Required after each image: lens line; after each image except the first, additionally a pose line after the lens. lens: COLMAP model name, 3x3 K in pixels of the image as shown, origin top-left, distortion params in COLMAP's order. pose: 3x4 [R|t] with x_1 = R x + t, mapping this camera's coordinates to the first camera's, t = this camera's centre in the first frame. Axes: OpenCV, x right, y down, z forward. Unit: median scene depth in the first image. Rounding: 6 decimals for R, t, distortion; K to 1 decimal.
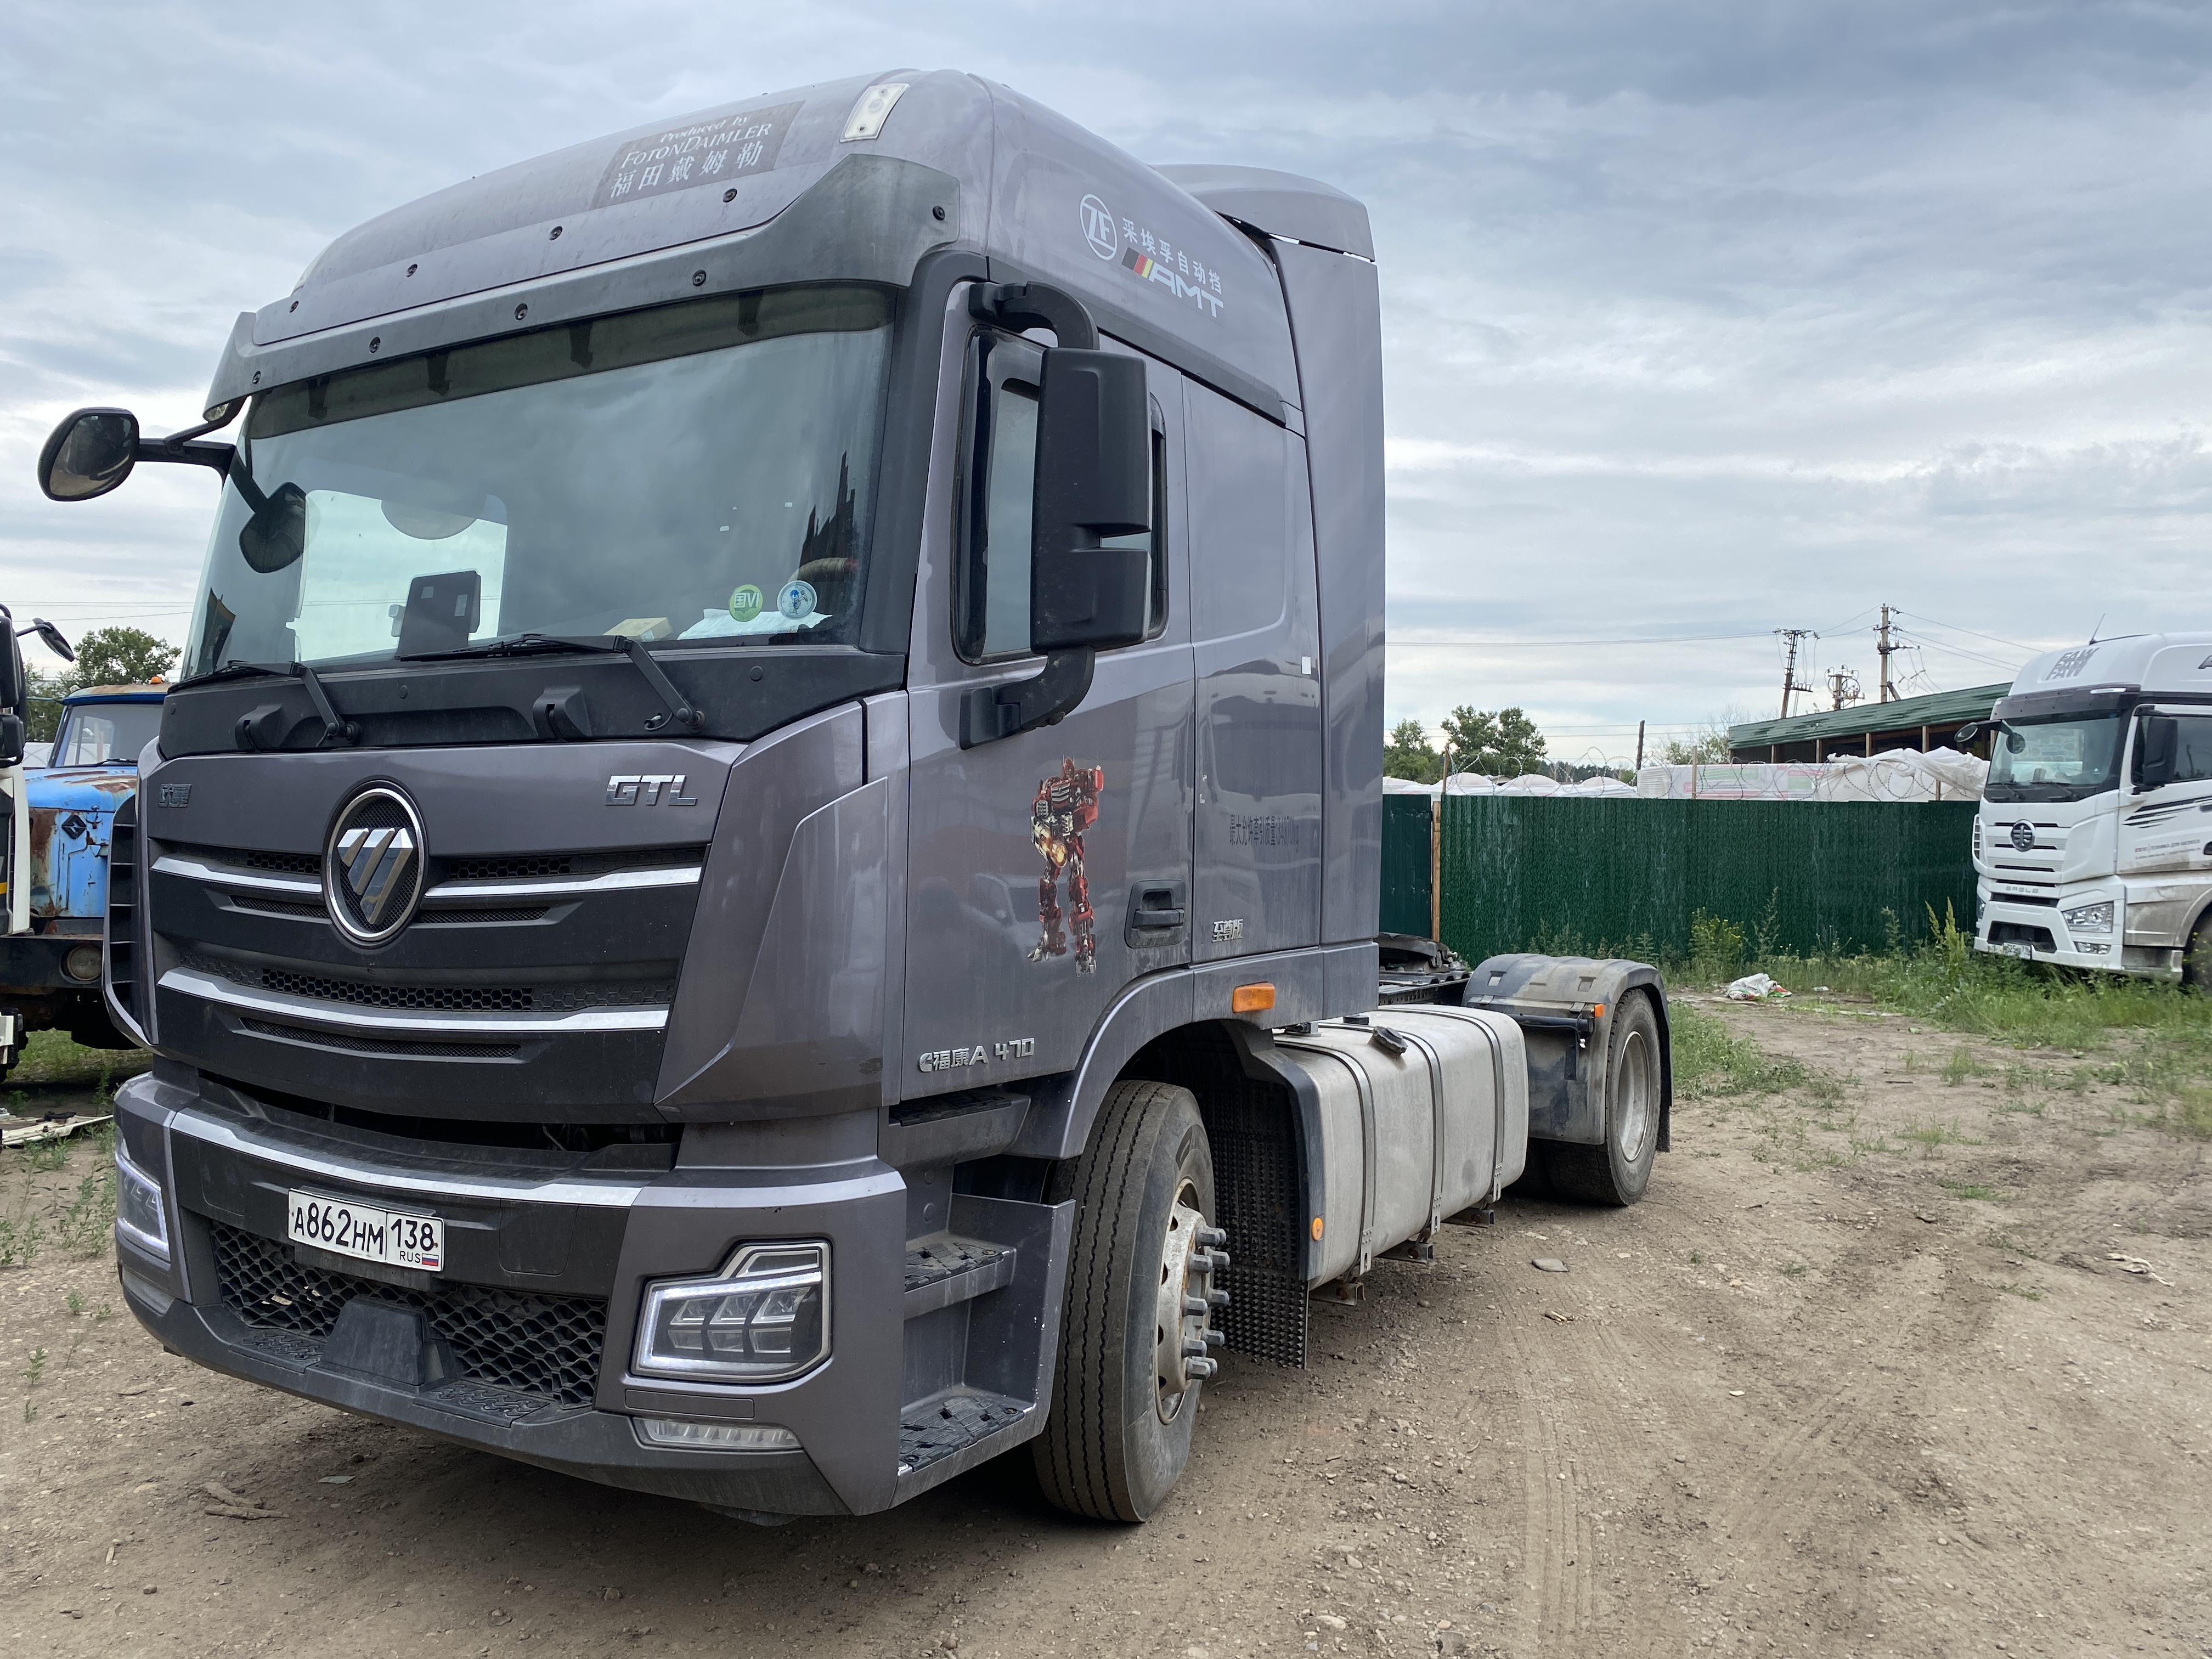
lens RADIAL K [[1691.0, 0, 1106.0], [0, 1691.0, 829.5], [0, 0, 1]] dist [0.002822, -0.003552]
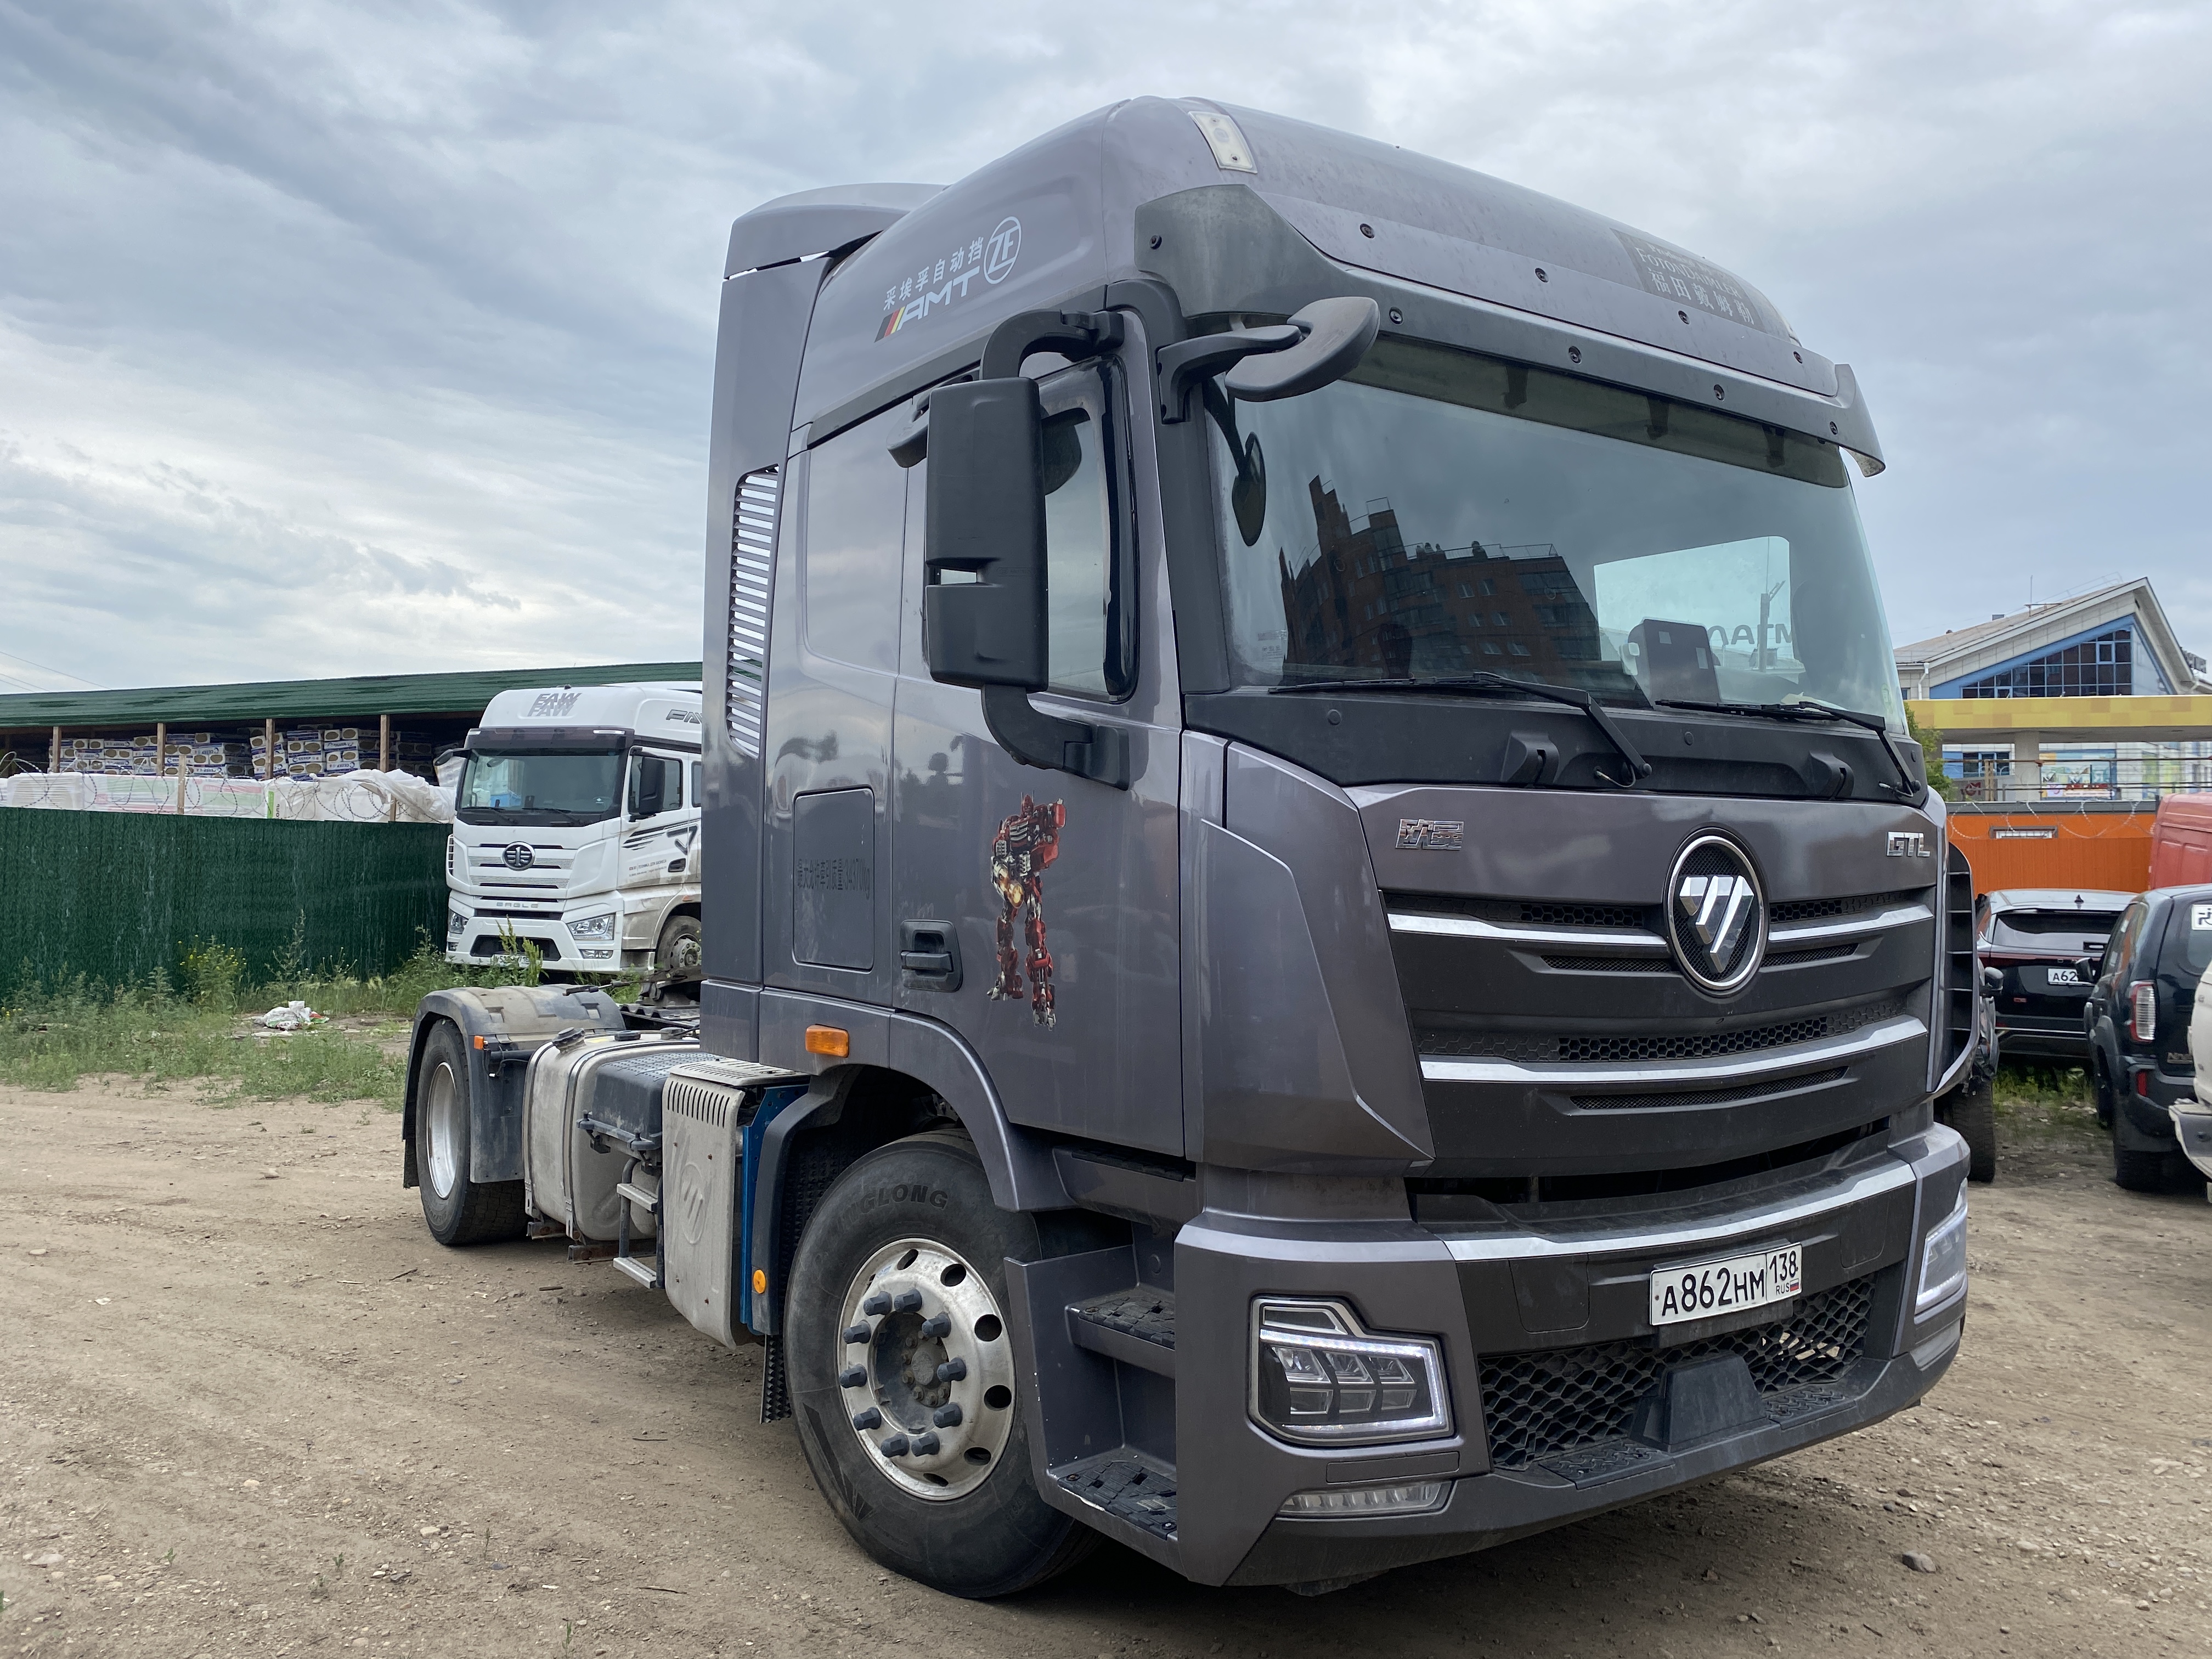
lens RADIAL K [[1703.6, 0, 1107.2], [0, 1703.6, 795.9], [0, 0, 1]] dist [0.007169, -0.003885]
pose [[0.410756, 0.031907, 0.911187, -1.482815], [-0.006897, 0.999468, -0.031890, -0.013309], [-0.911719, 0.006815, 0.410758, 0.906802]]
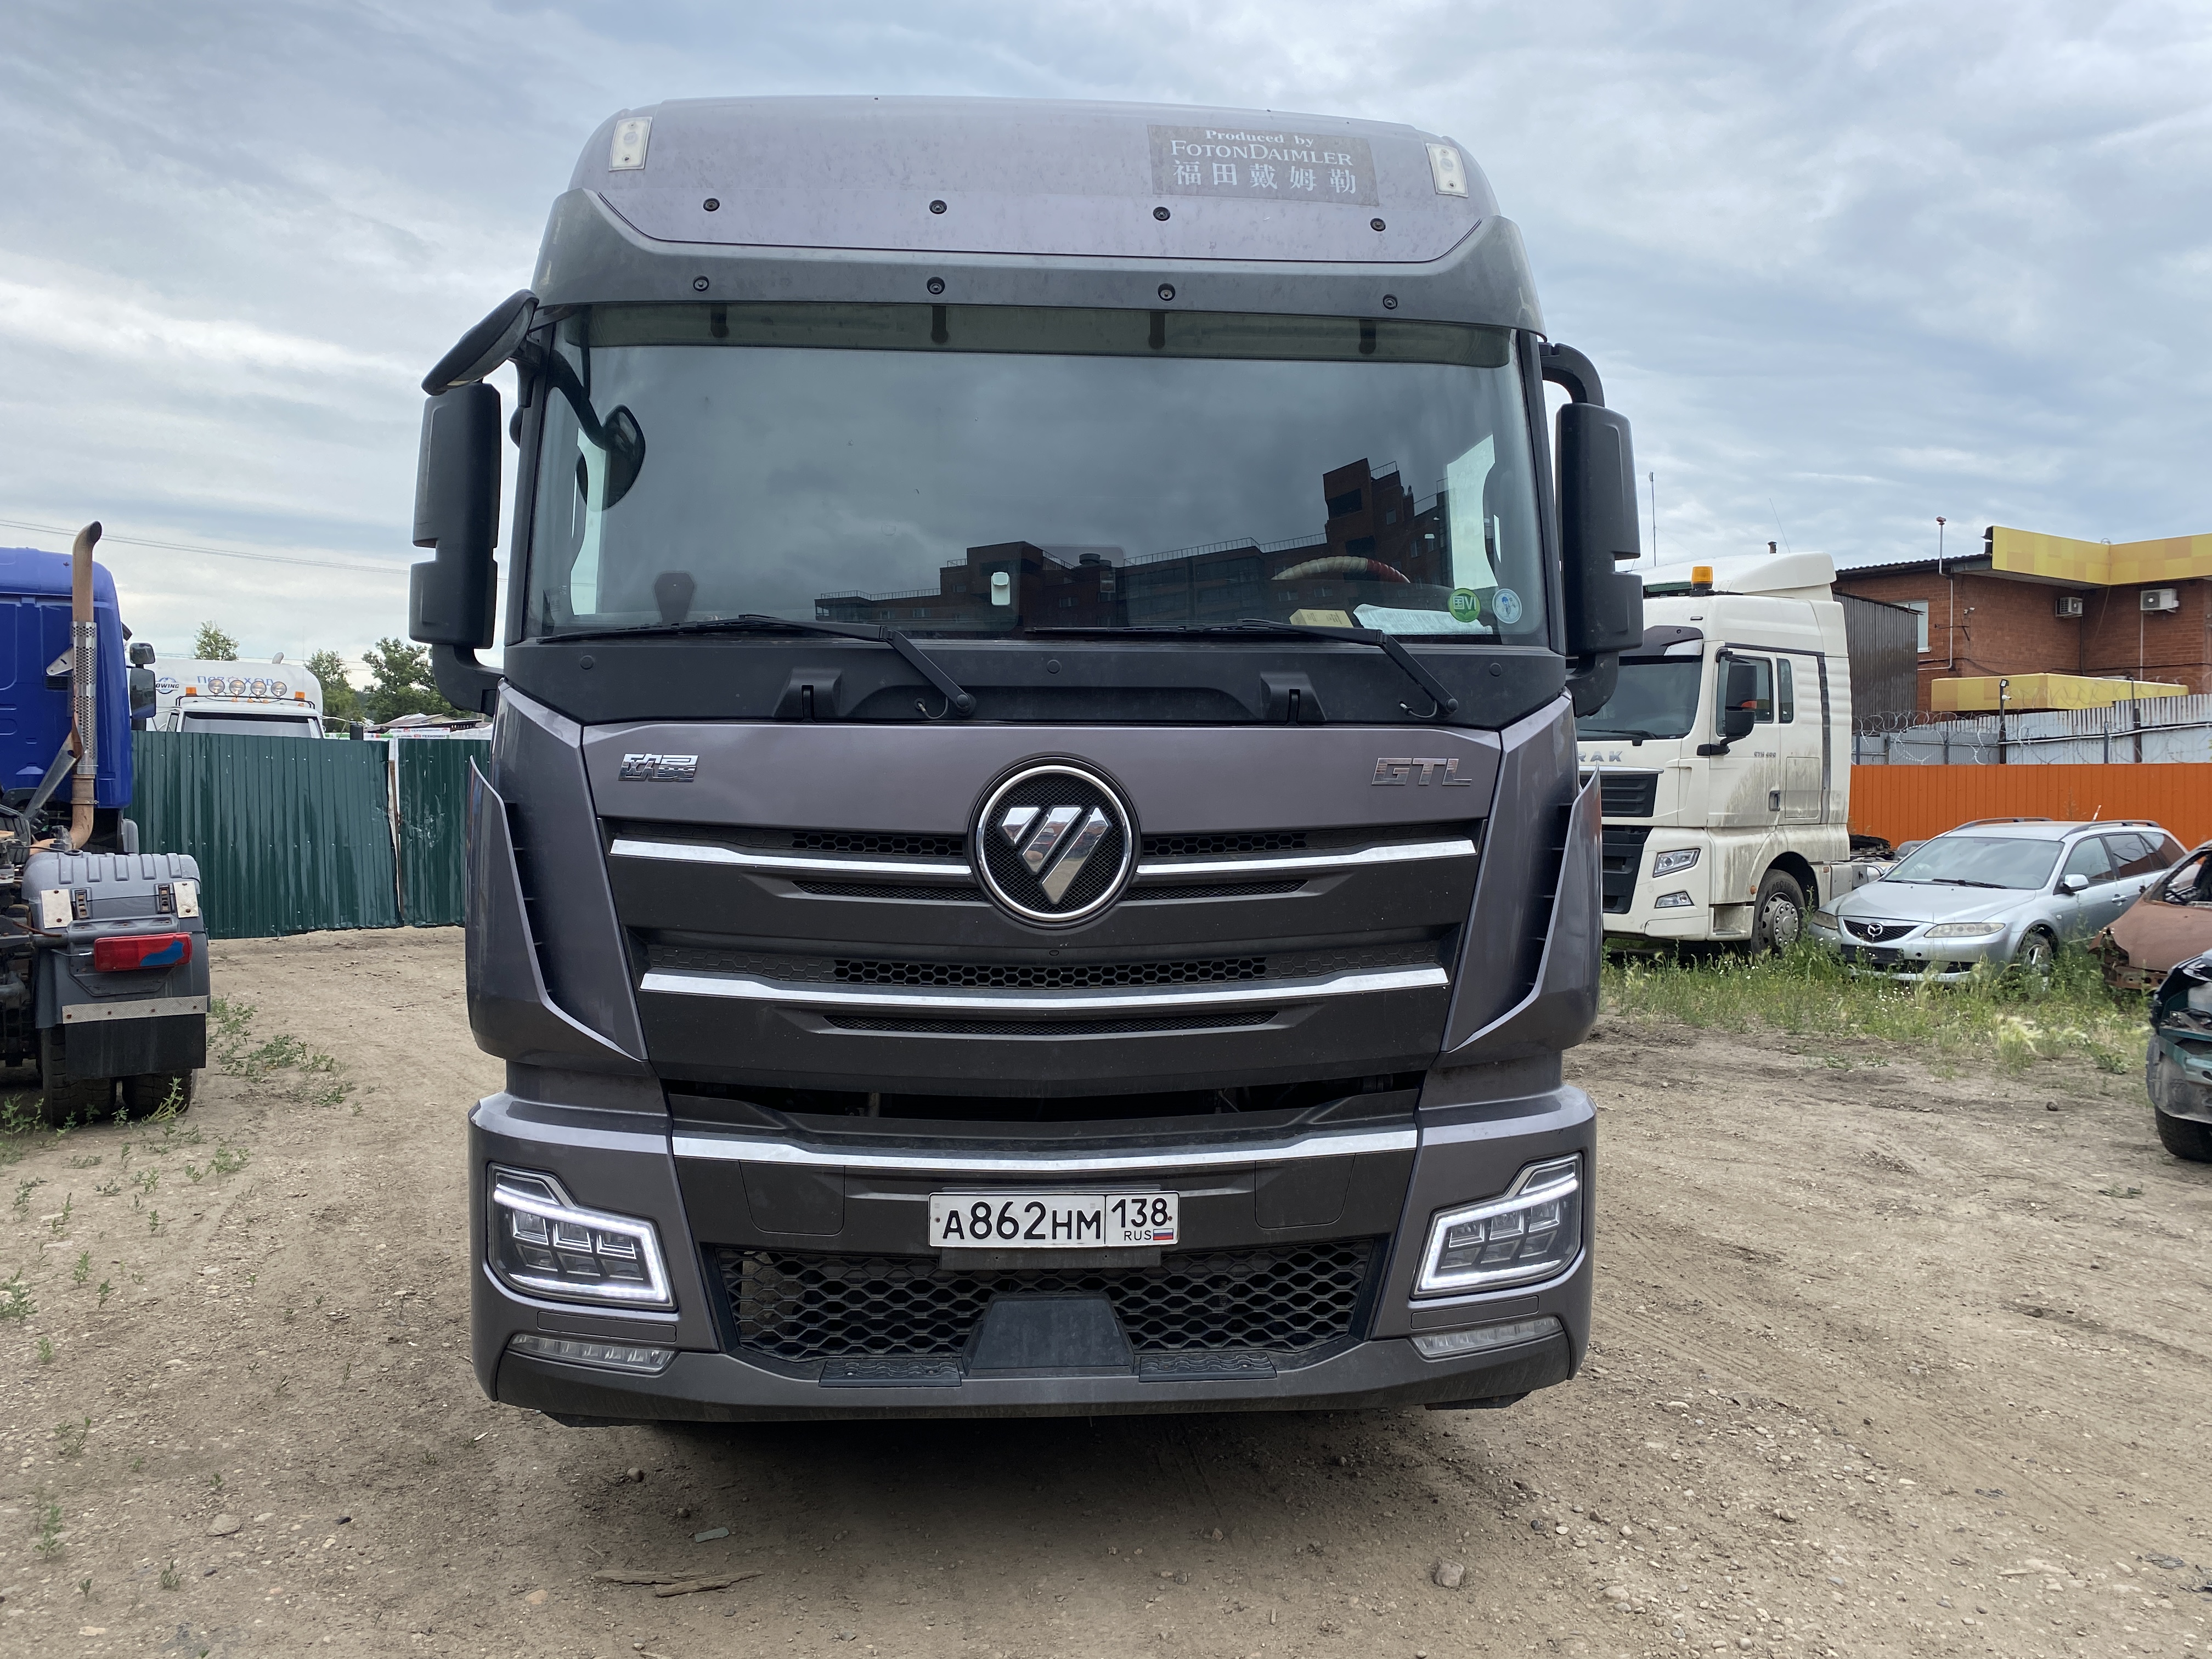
lens RADIAL K [[1703.6, 0, 1107.2], [0, 1703.6, 795.9], [0, 0, 1]] dist [0.007169, -0.003885]
pose [[0.817525, -0.007702, 0.575841, -0.962583], [0.000233, 0.999915, 0.013042, -0.019389], [-0.575893, -0.010528, 0.817457, 0.181946]]
